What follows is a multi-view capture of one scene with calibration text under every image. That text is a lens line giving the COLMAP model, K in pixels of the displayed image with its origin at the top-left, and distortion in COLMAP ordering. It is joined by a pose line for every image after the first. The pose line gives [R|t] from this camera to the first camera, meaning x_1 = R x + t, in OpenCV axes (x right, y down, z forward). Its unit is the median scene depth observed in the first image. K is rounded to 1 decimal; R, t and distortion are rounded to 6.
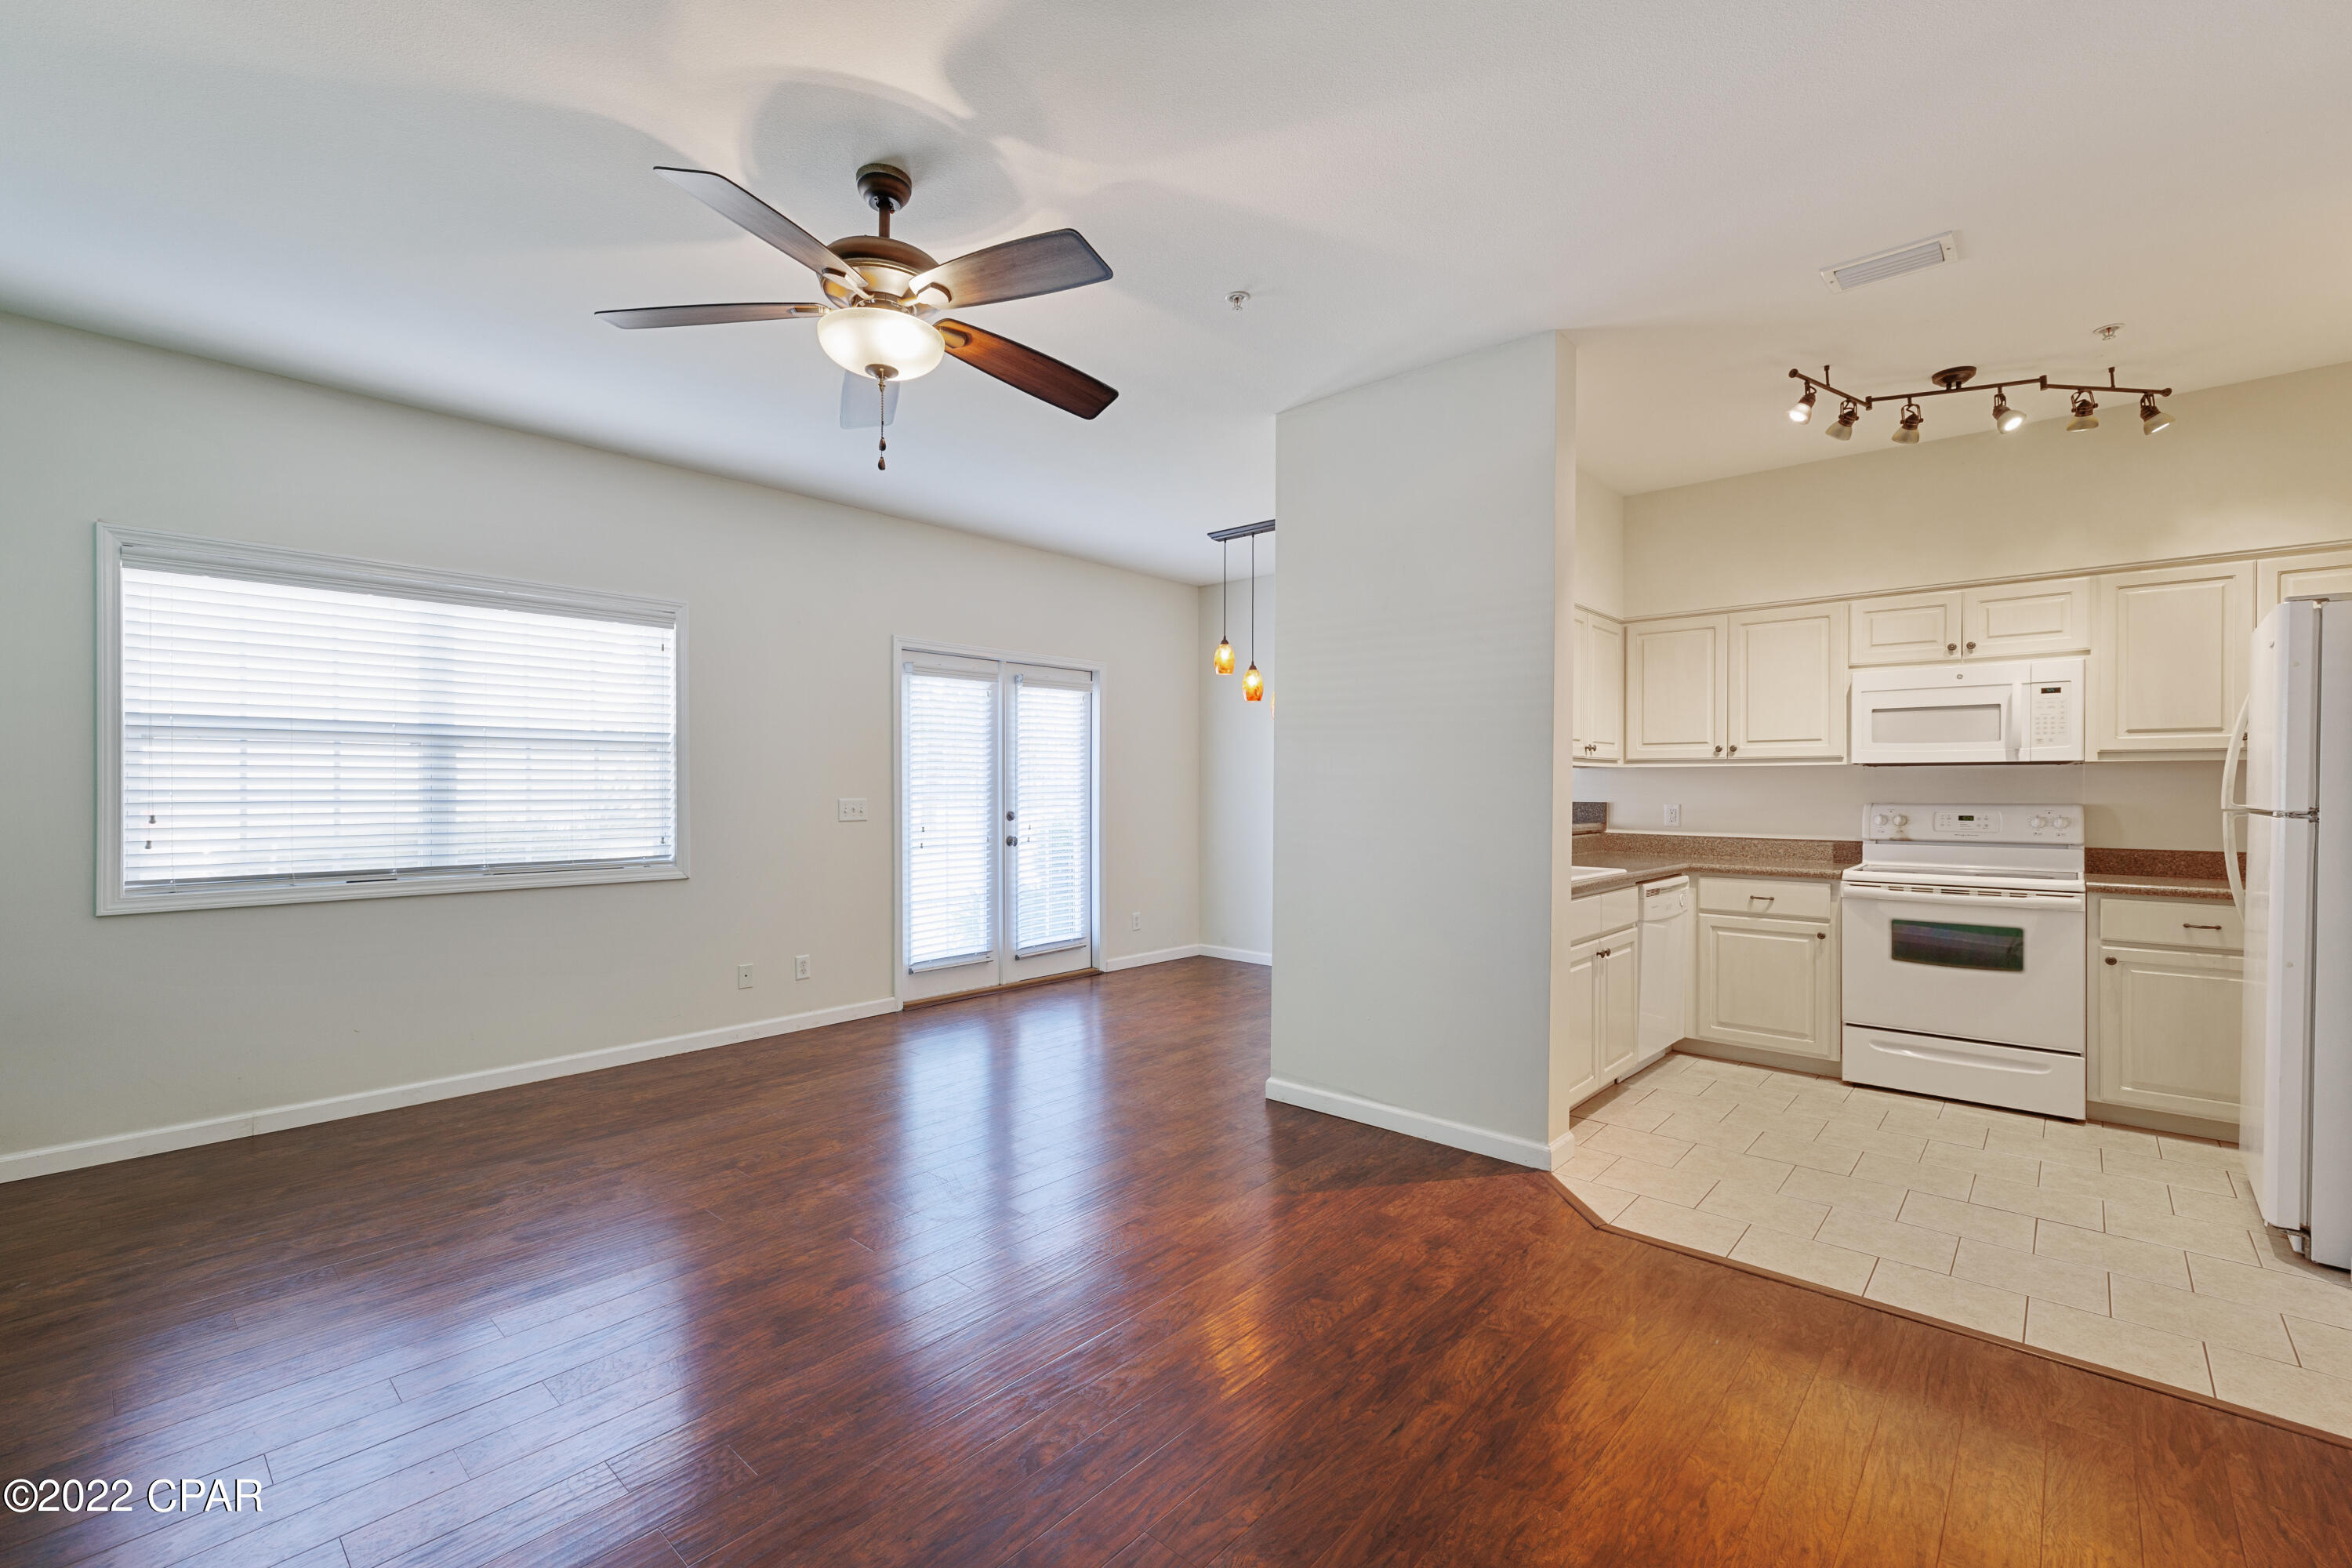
lens RADIAL K [[1002.3, 0, 1170.2], [0, 1002.3, 782.6], [0, 0, 1]] dist [-0.000413, 0.000004]
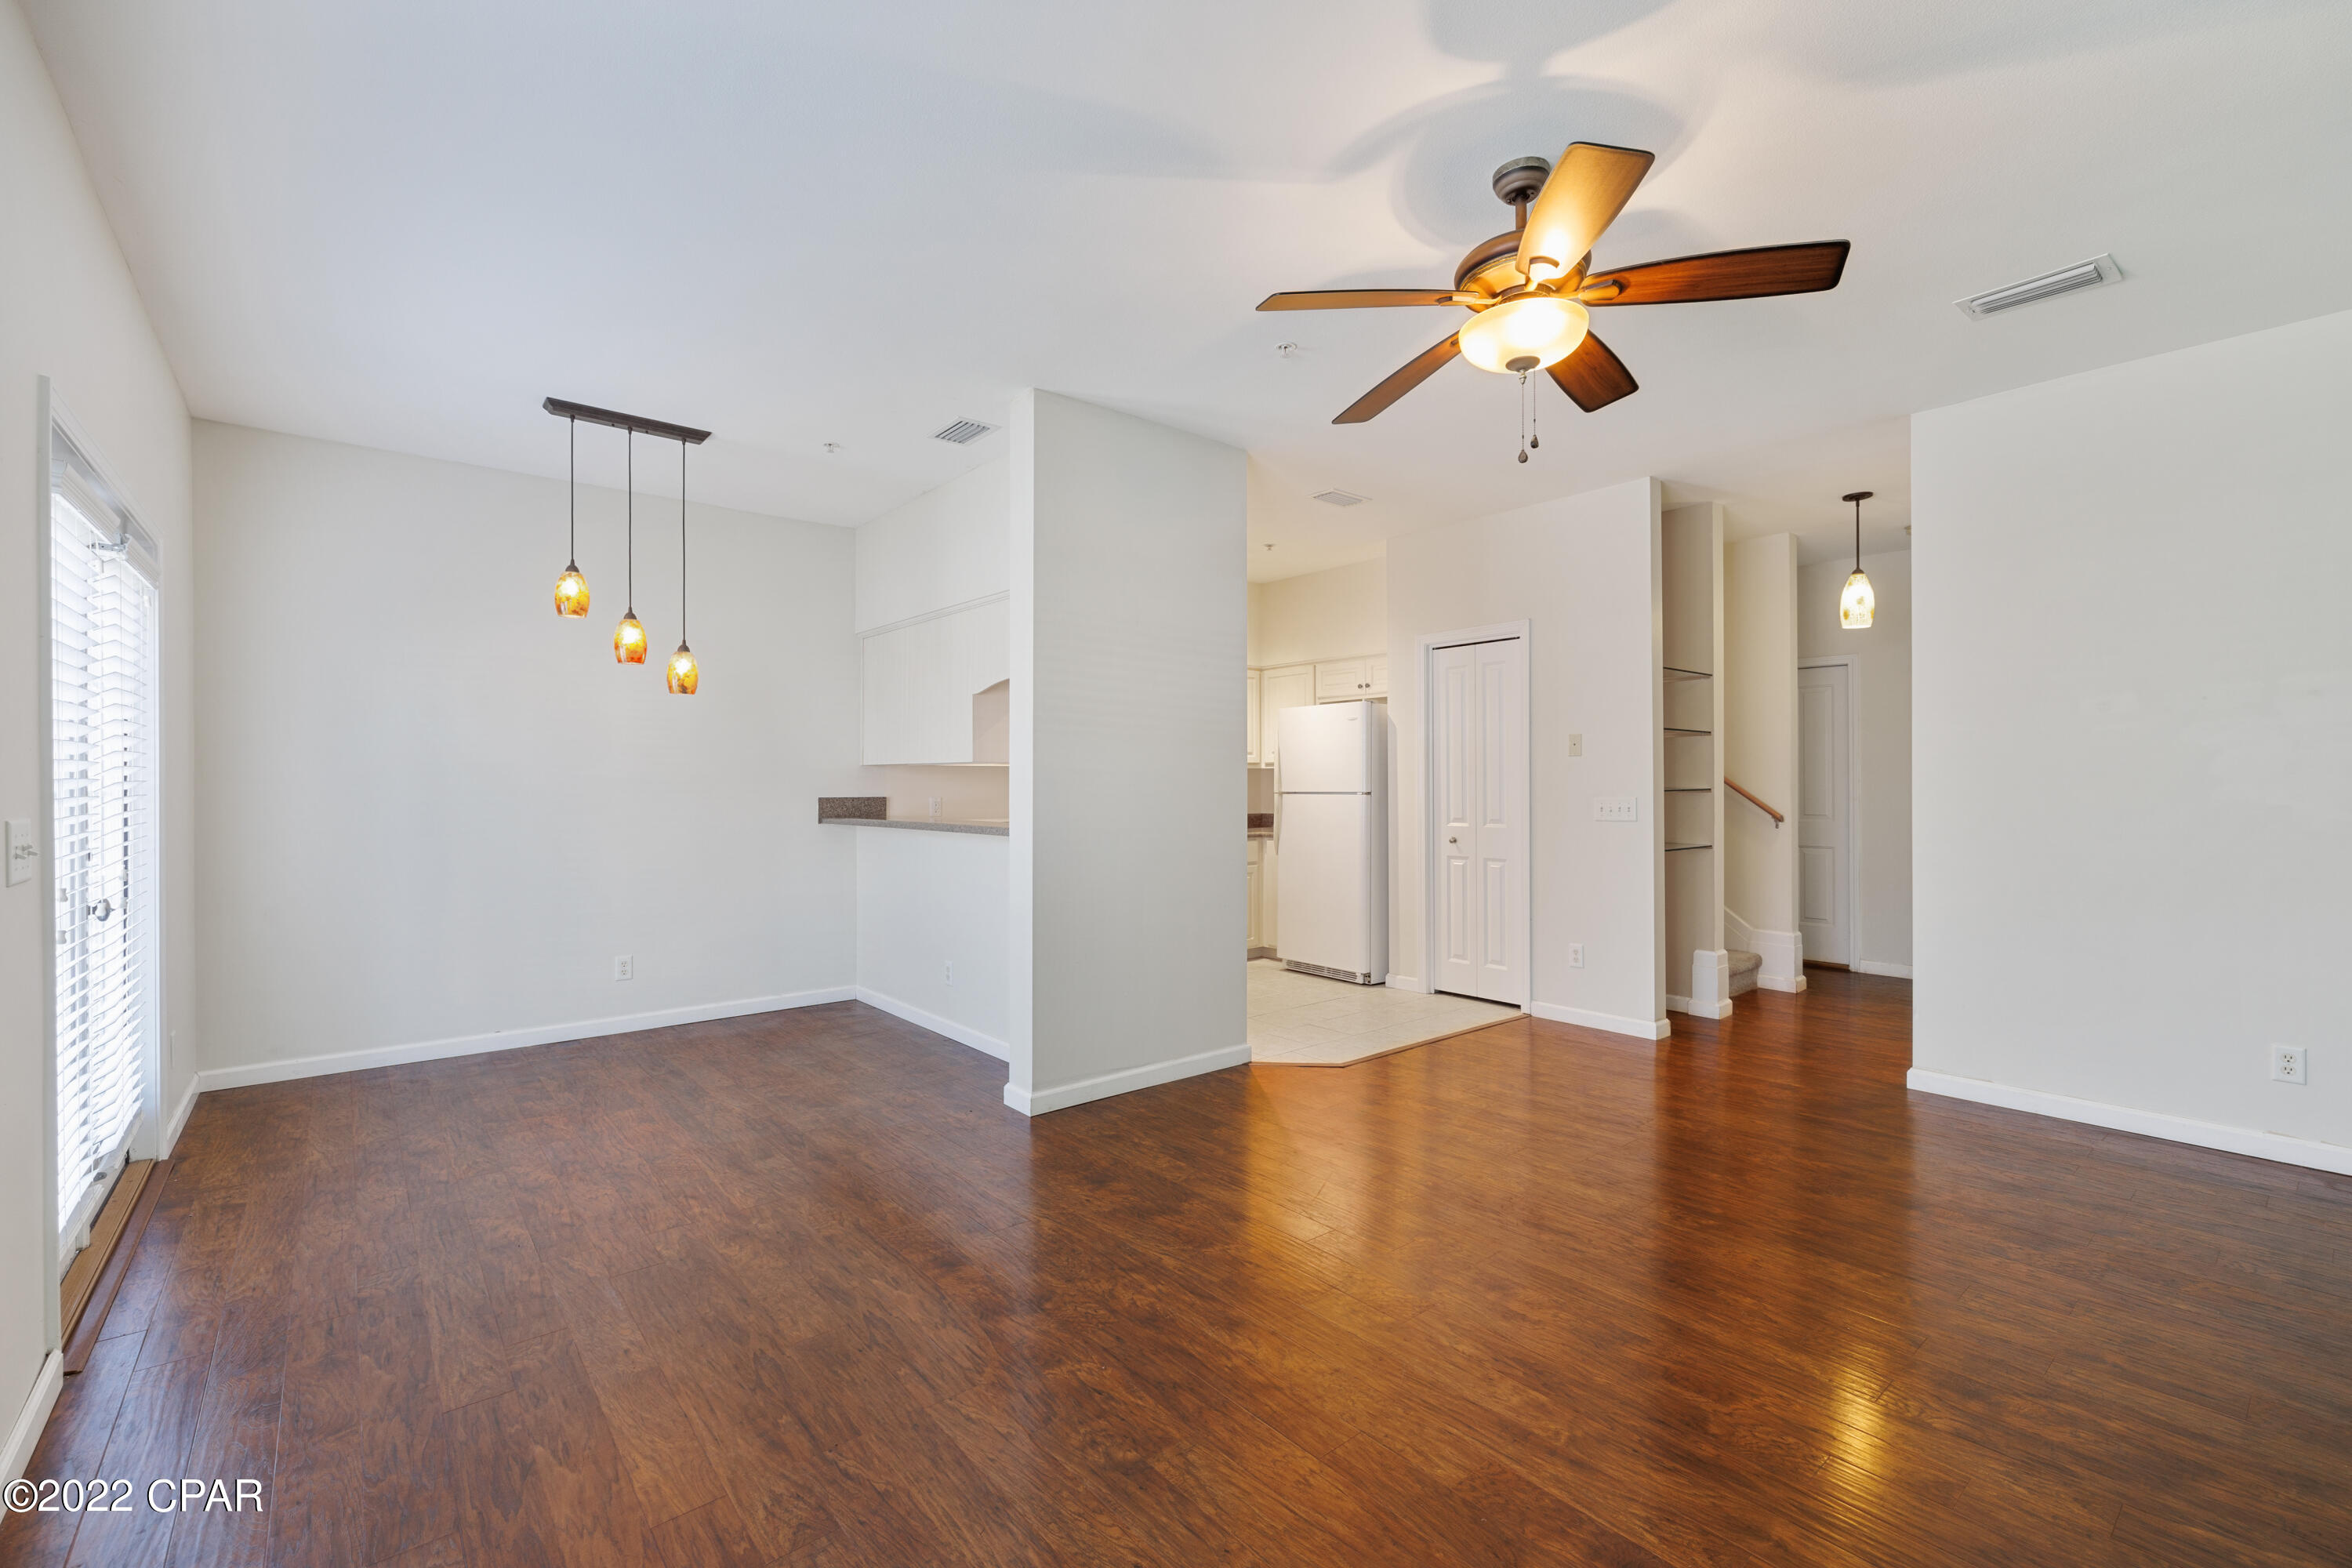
lens RADIAL K [[1002.3, 0, 1170.2], [0, 1002.3, 782.6], [0, 0, 1]] dist [-0.000413, 0.000004]
pose [[0.144839, -0.003702, 0.989448, -0.779170], [-0.001138, 0.999992, 0.003909, -0.000048], [-0.989455, -0.001692, 0.144834, 0.711633]]
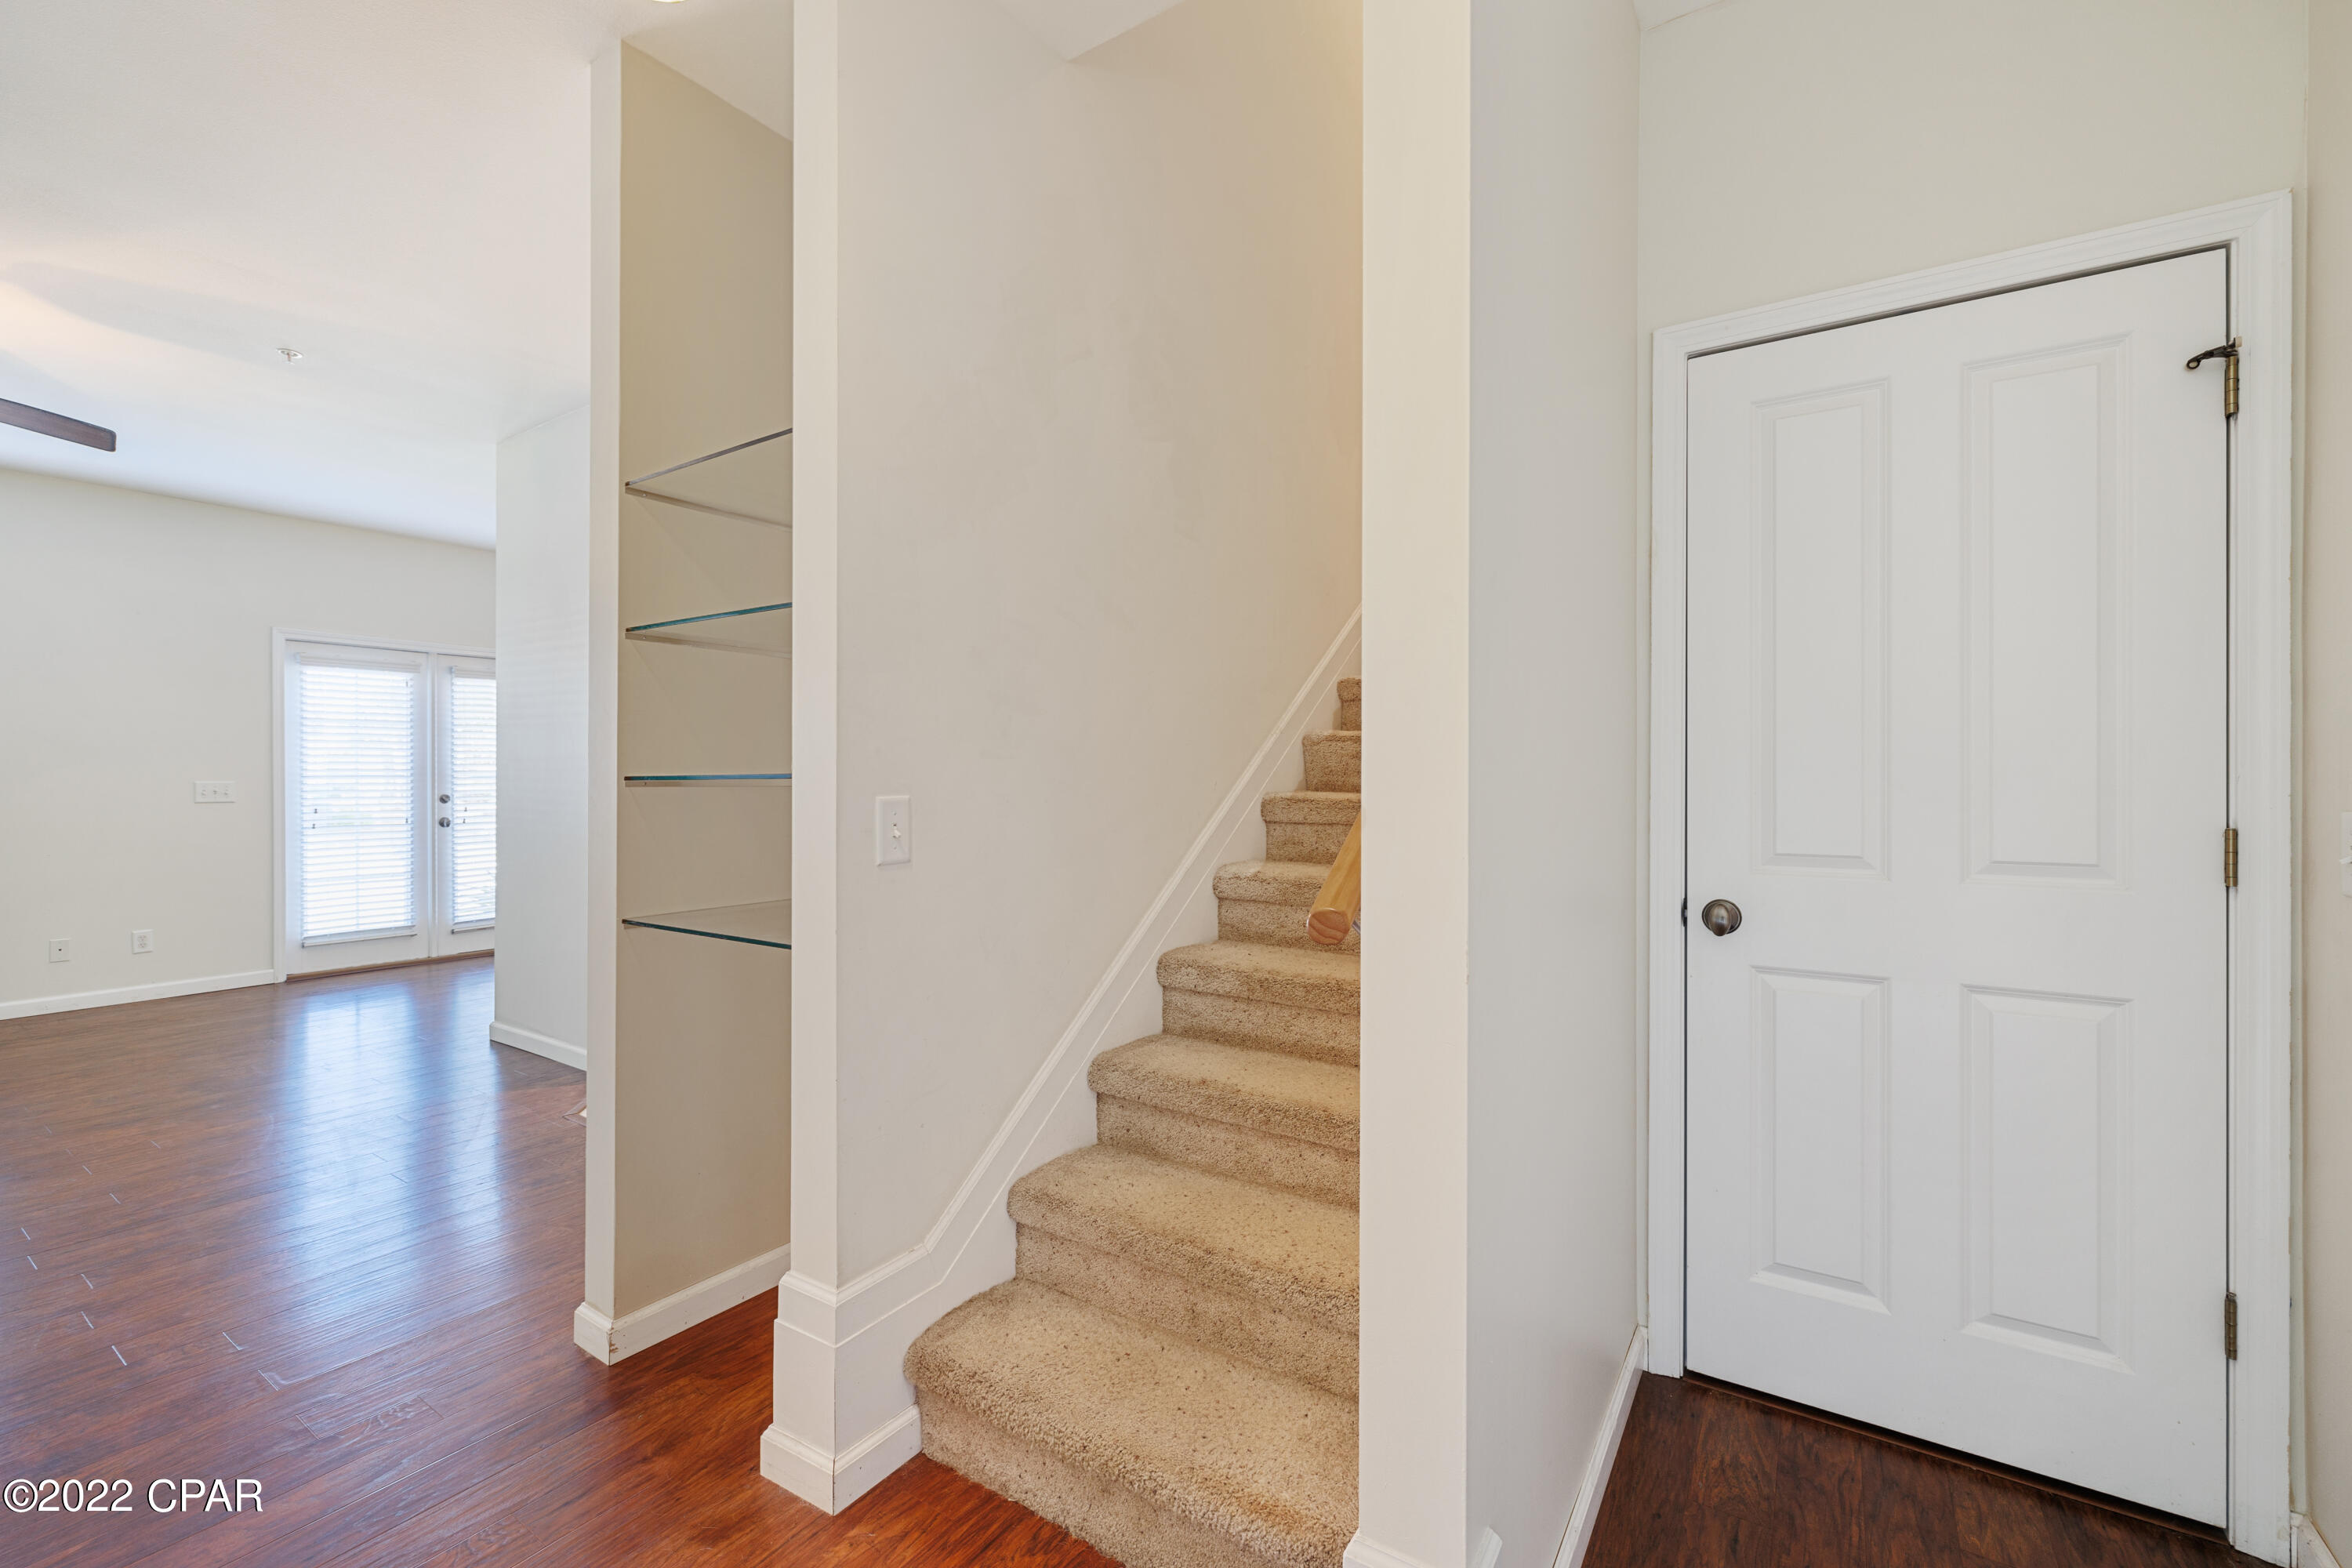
lens RADIAL K [[984.2, 0, 1176.8], [0, 984.2, 778.2], [0, 0, 1]] dist [0.002326, -0.000962]
pose [[0.988813, -0.000232, 0.149160, 0.682058], [-0.000487, 0.999988, 0.004781, 0.009078], [-0.149160, -0.004800, 0.988801, -0.227614]]
